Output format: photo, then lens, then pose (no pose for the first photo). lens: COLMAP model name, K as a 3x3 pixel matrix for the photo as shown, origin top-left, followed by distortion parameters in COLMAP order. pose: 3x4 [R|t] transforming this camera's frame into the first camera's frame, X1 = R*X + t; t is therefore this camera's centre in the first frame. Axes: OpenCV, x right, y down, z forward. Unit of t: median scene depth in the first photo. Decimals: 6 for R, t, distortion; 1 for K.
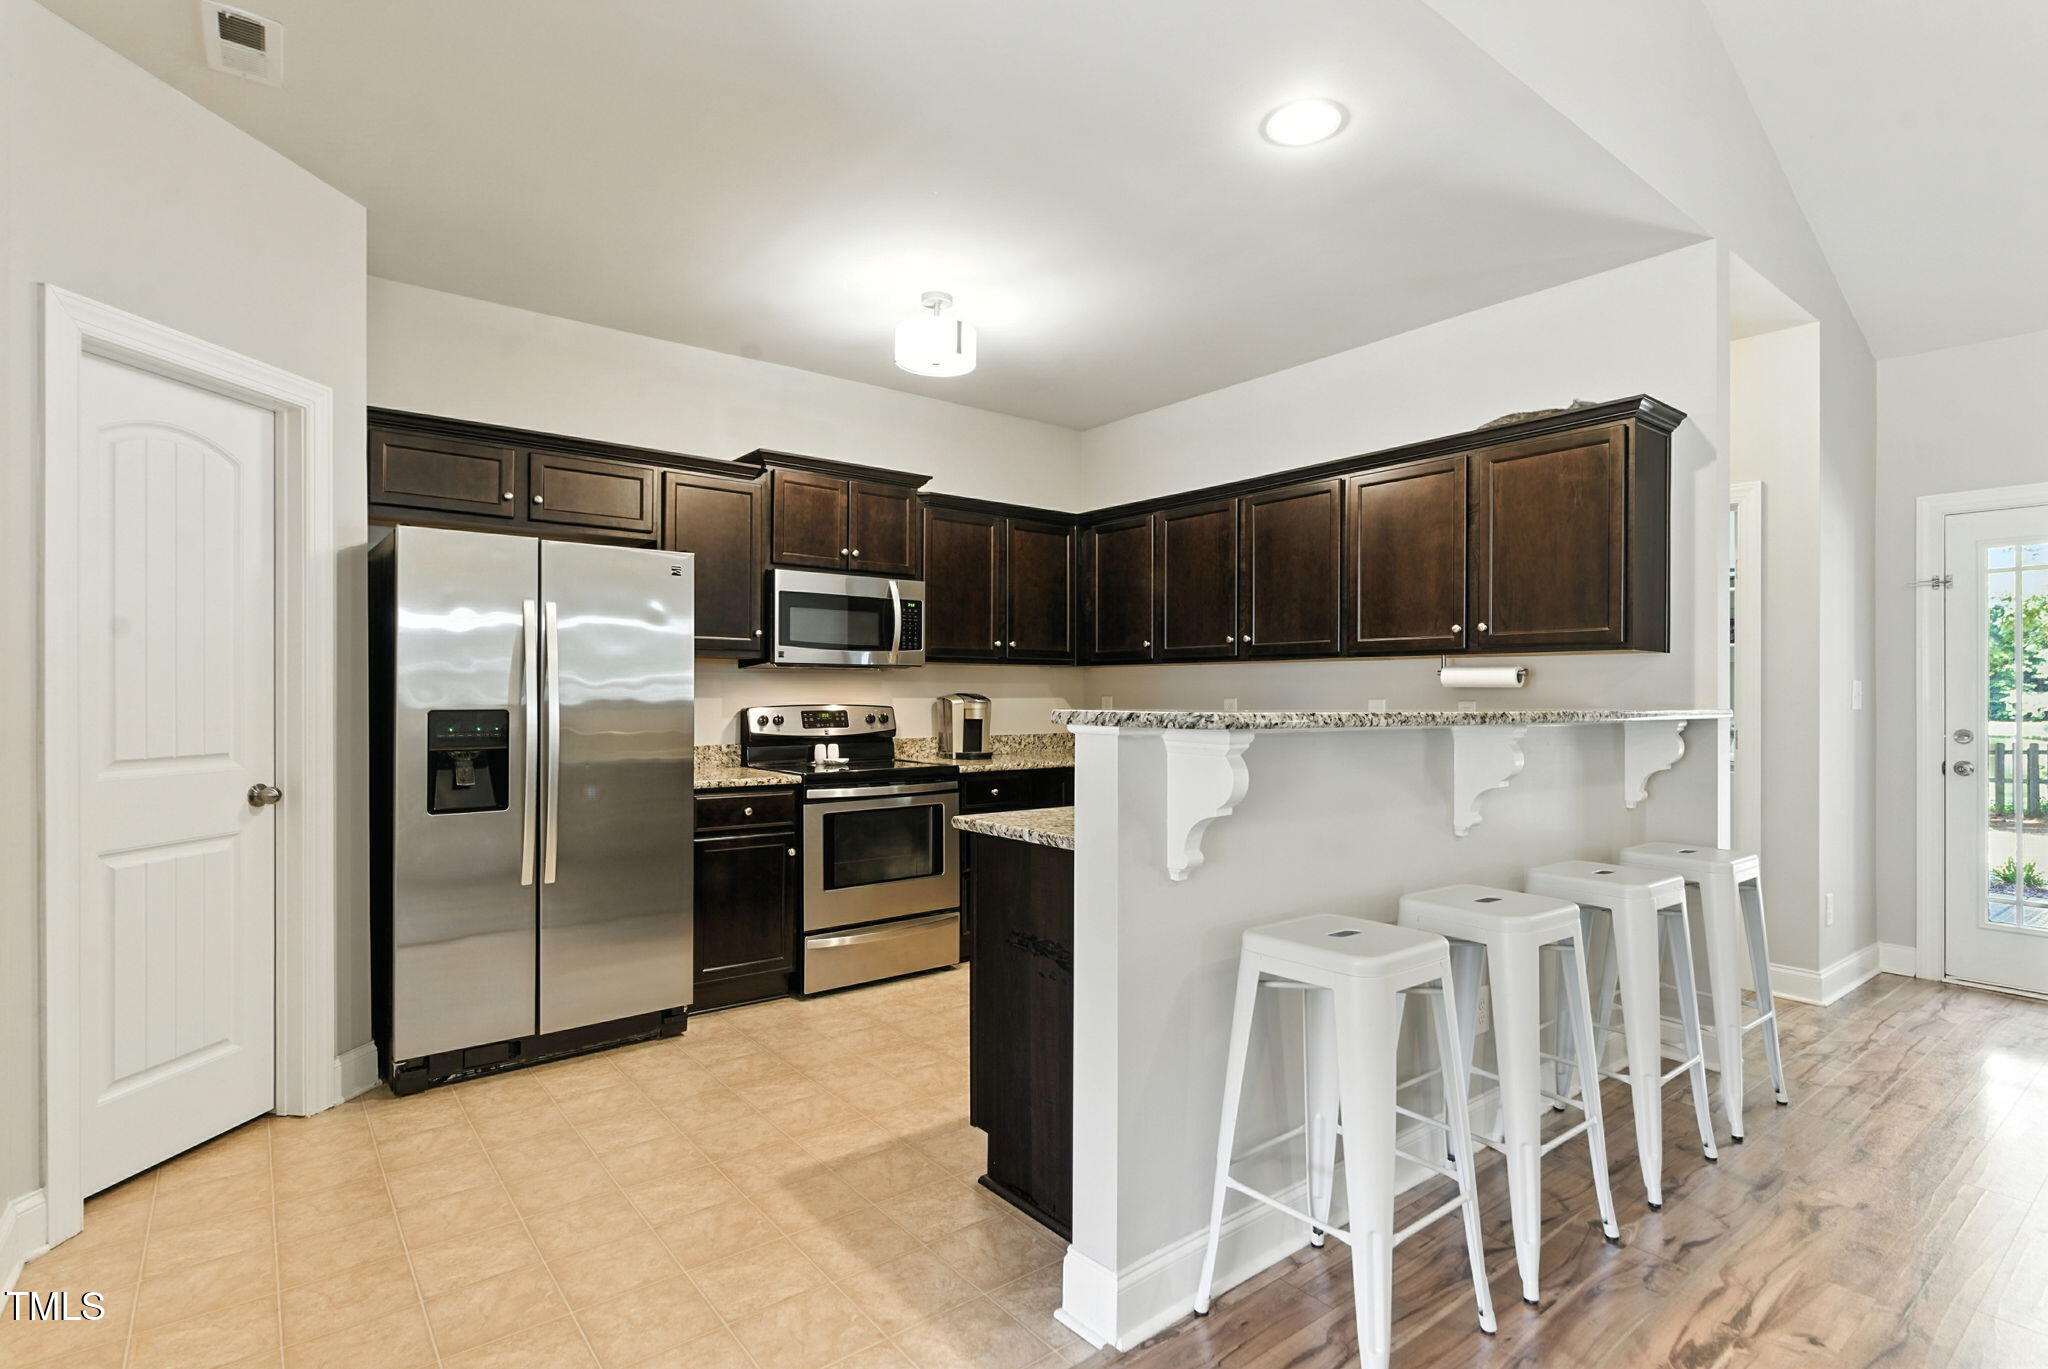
lens RADIAL K [[1002.0, 0, 1037.1], [0, 1002.0, 687.3], [0, 0, 1]] dist [0.000048, -0.000488]
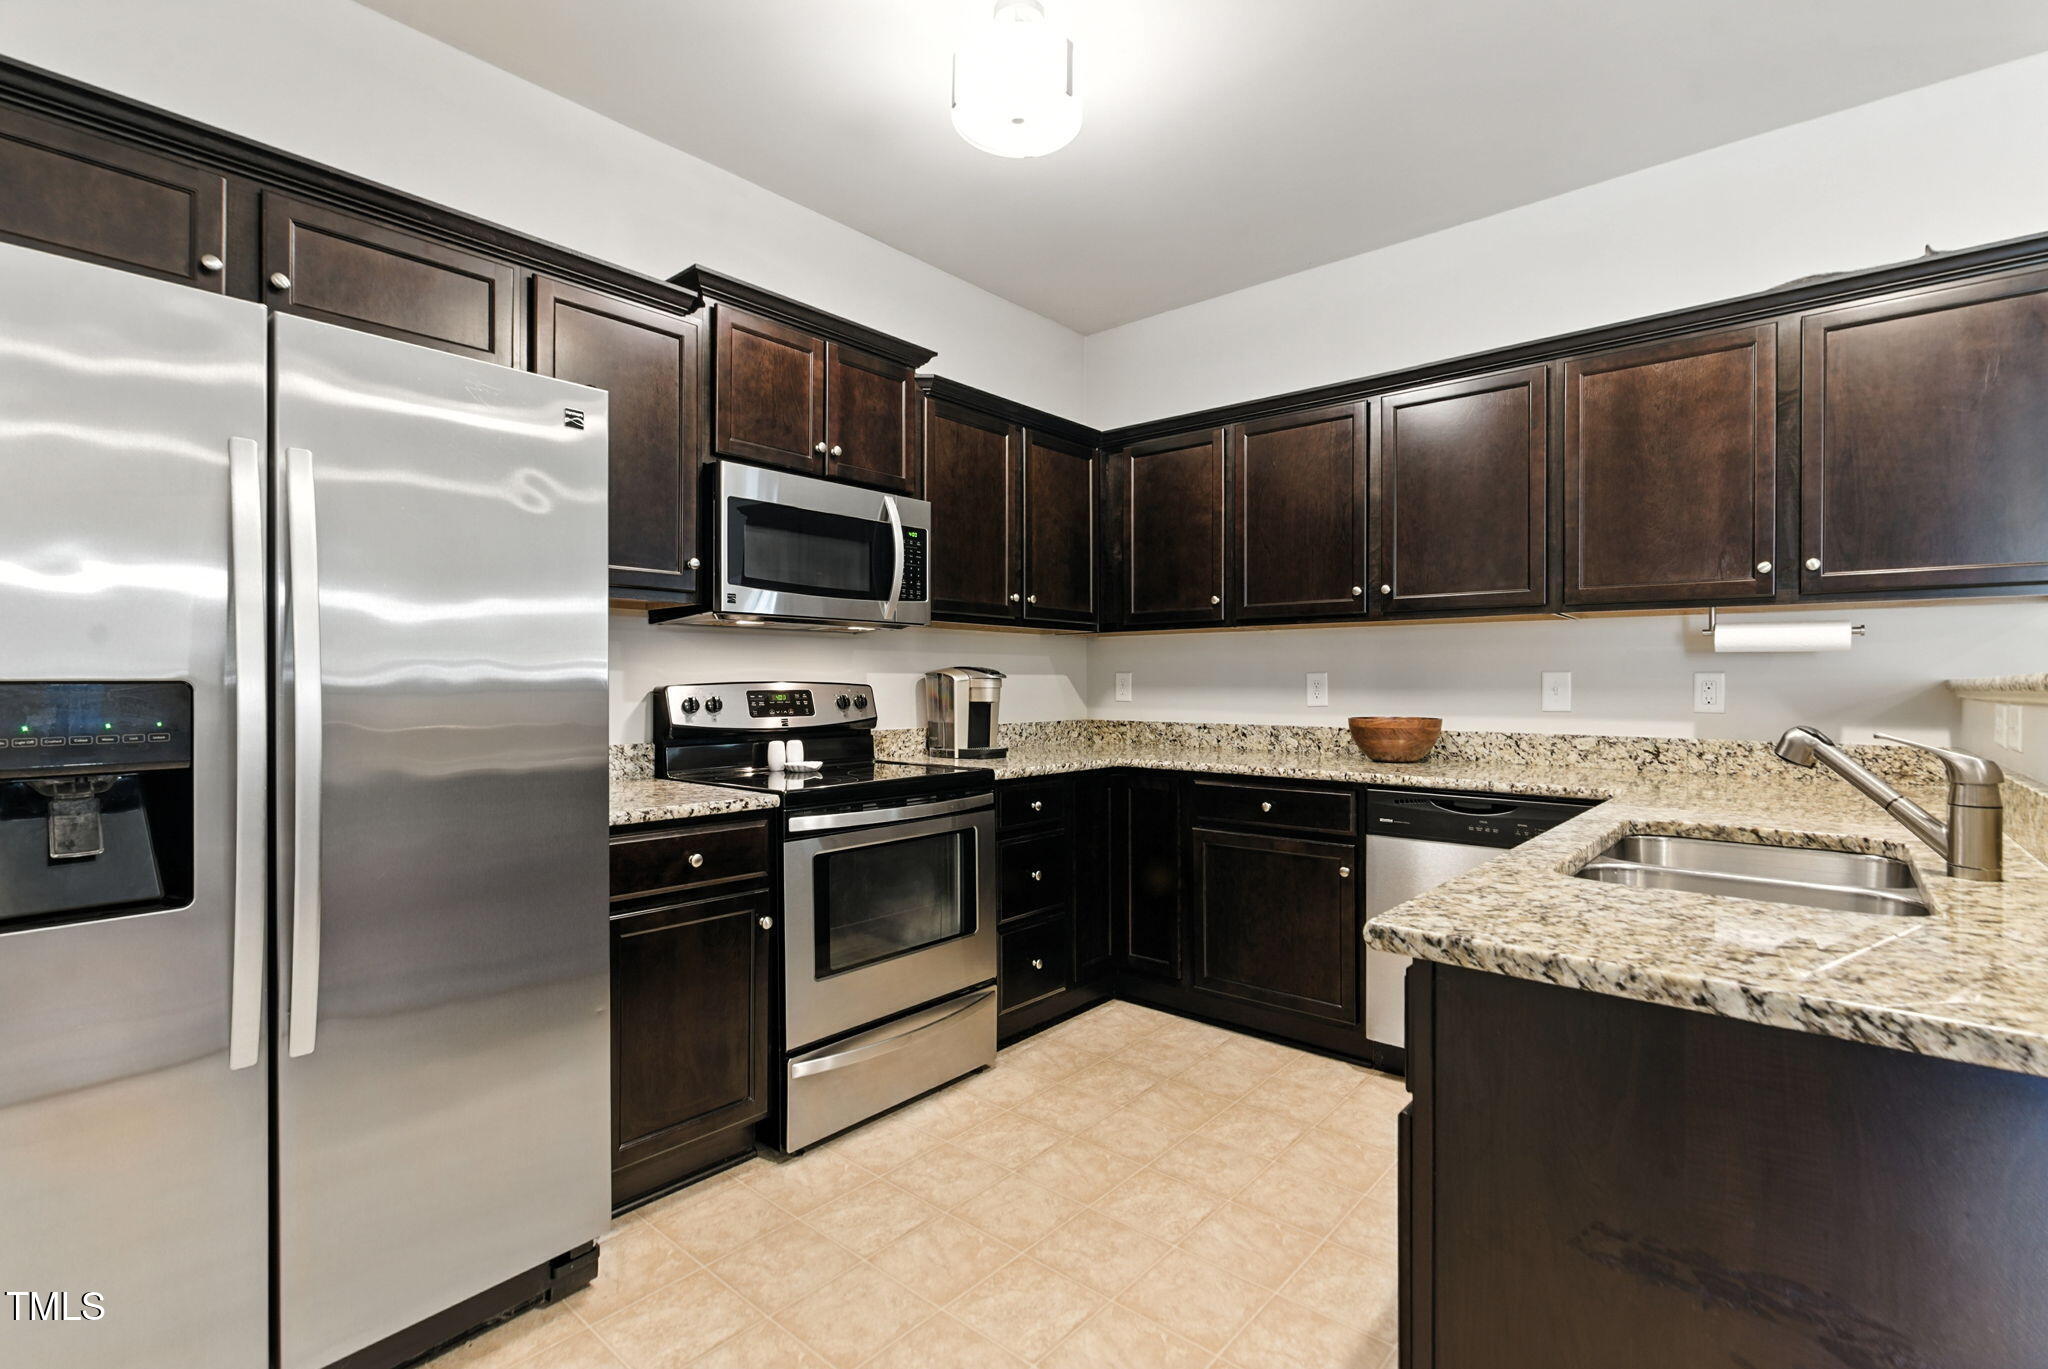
lens RADIAL K [[927.2, 0, 1032.2], [0, 927.2, 682.1], [0, 0, 1]] dist [-0.002483, 0.000432]
pose [[0.981129, -0.001495, 0.193349, -0.171863], [0.000343, 0.999982, 0.005992, 0.014551], [-0.193354, -0.005812, 0.981112, 0.372291]]
